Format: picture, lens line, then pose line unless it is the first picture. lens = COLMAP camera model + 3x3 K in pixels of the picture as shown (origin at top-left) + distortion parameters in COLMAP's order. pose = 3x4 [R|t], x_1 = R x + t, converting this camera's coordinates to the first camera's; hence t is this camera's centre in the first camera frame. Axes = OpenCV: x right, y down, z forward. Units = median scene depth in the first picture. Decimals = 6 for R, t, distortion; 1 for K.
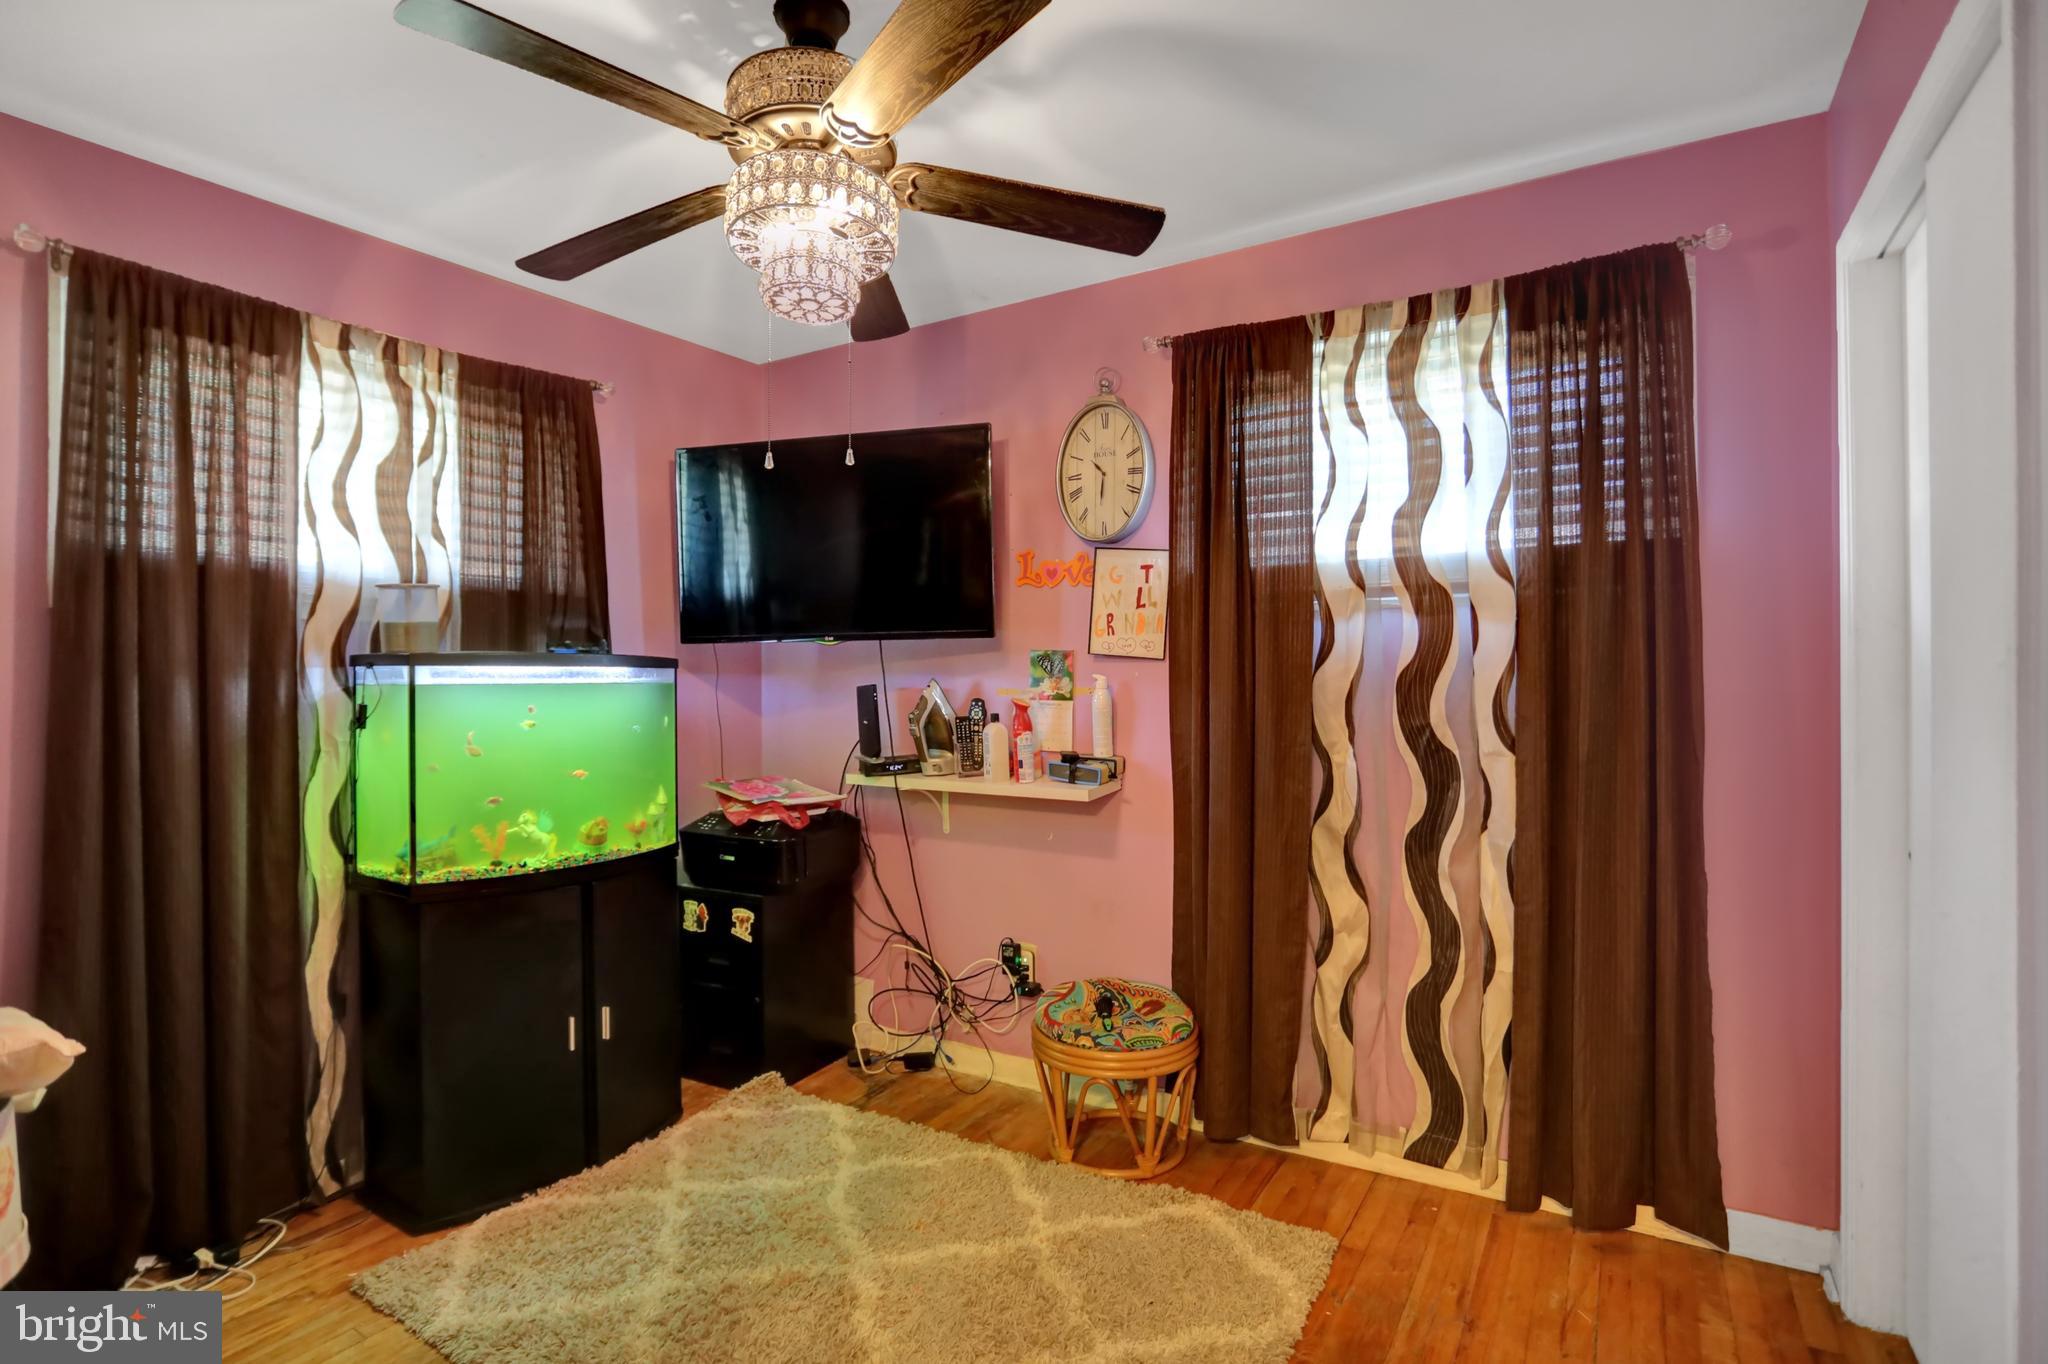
lens RADIAL K [[1000.2, 0, 1023.6], [0, 1000.2, 682.0], [0, 0, 1]] dist [-0.038586, 0.004552]
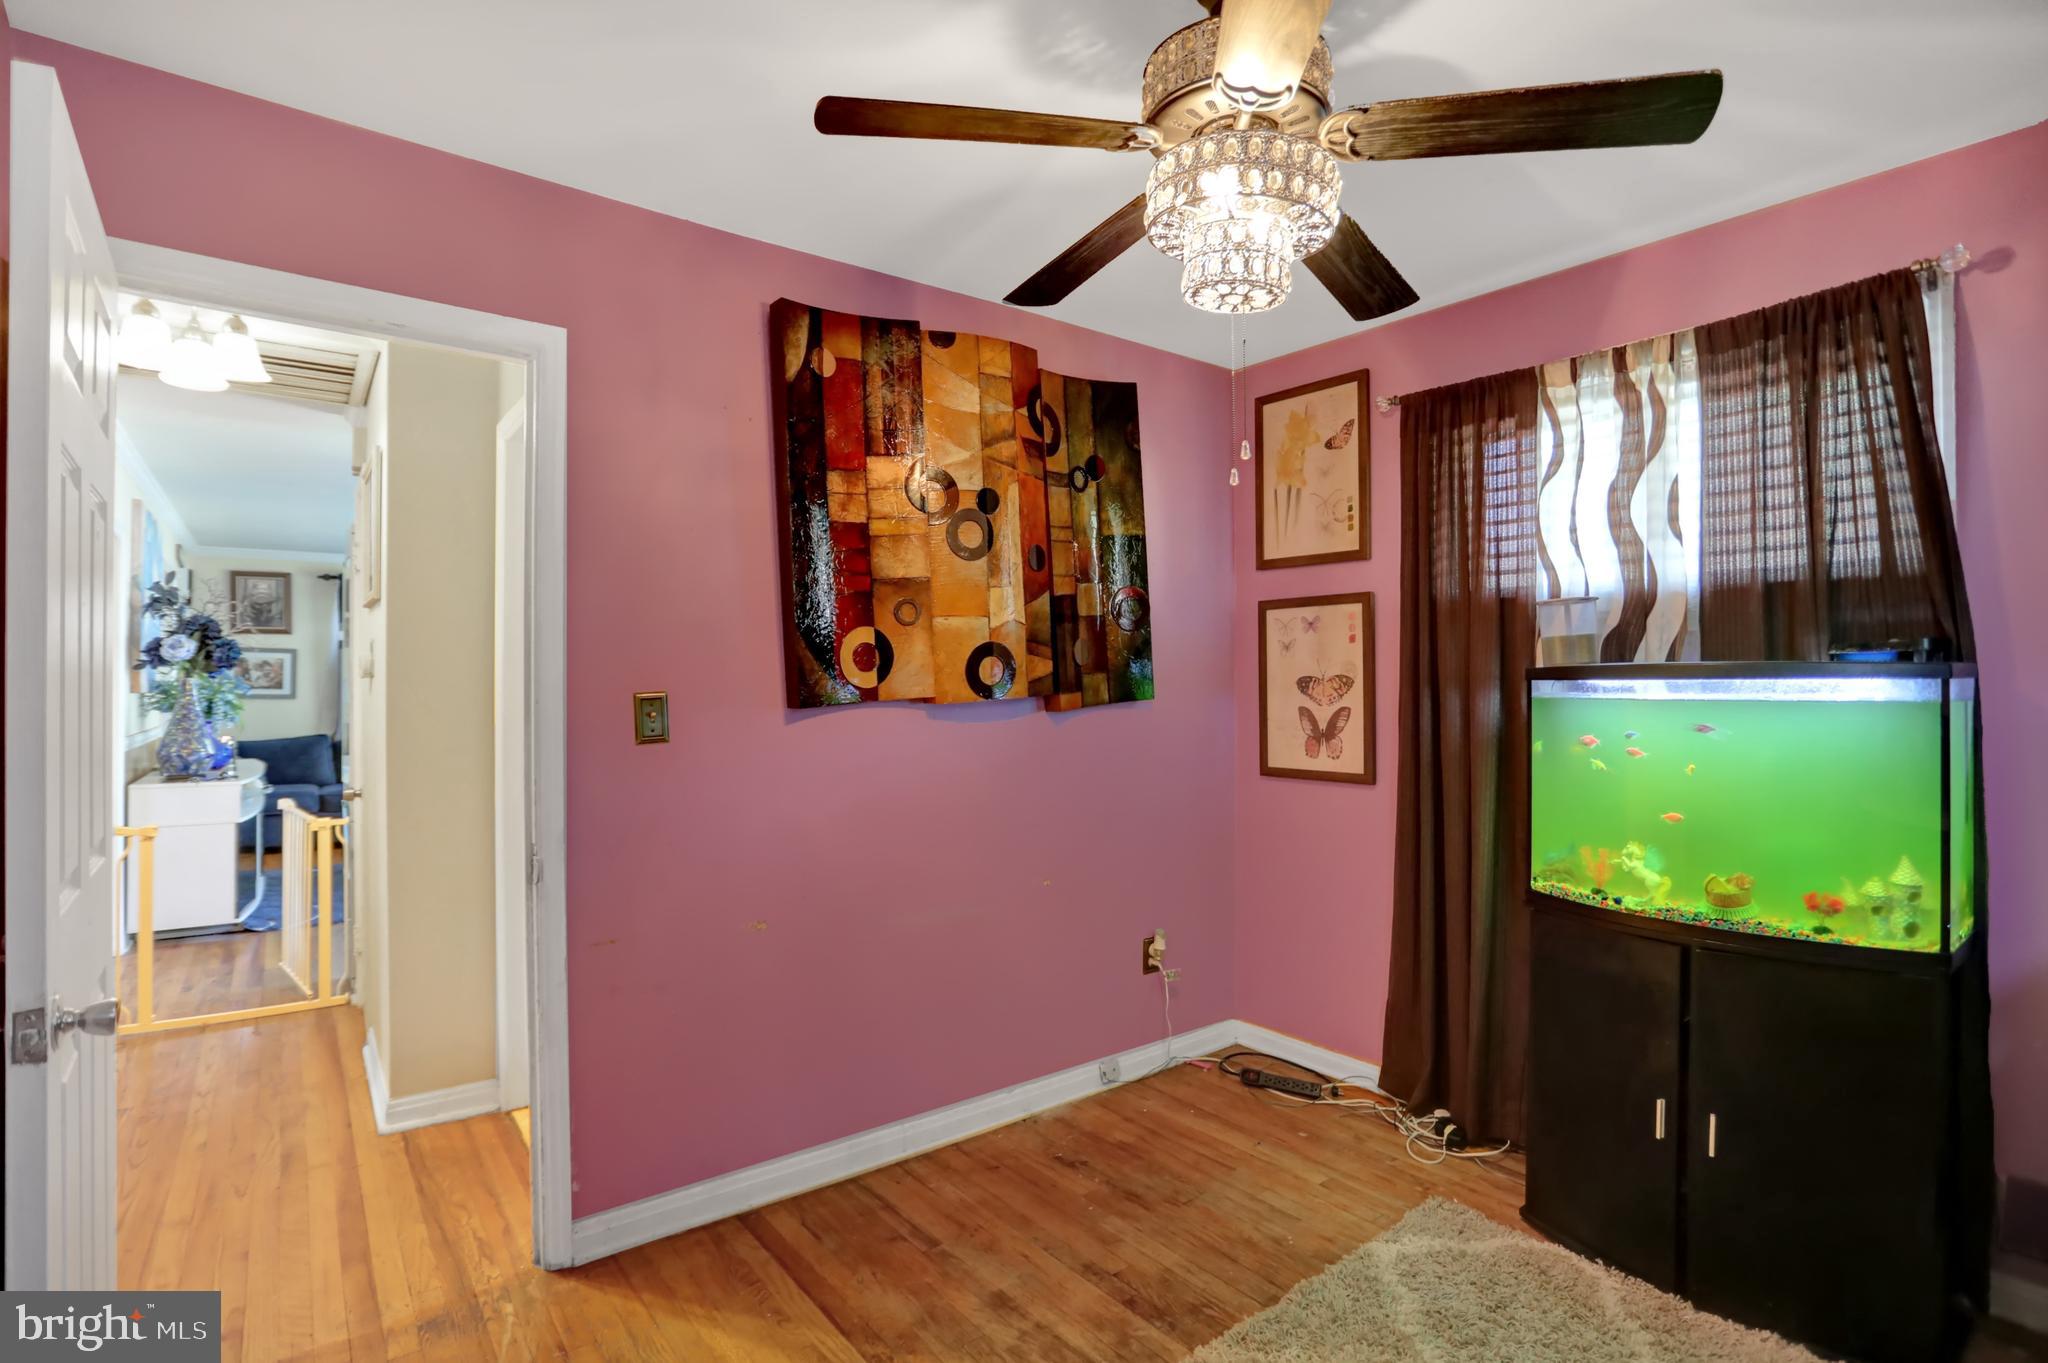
lens RADIAL K [[1000.2, 0, 1021.7], [0, 1000.2, 676.4], [0, 0, 1]] dist [-0.038586, 0.004552]
pose [[-0.346200, -0.001798, -0.938159, 0.502672], [0.001615, 0.999996, -0.002513, -0.016488], [0.938159, -0.002386, -0.346195, 0.778472]]
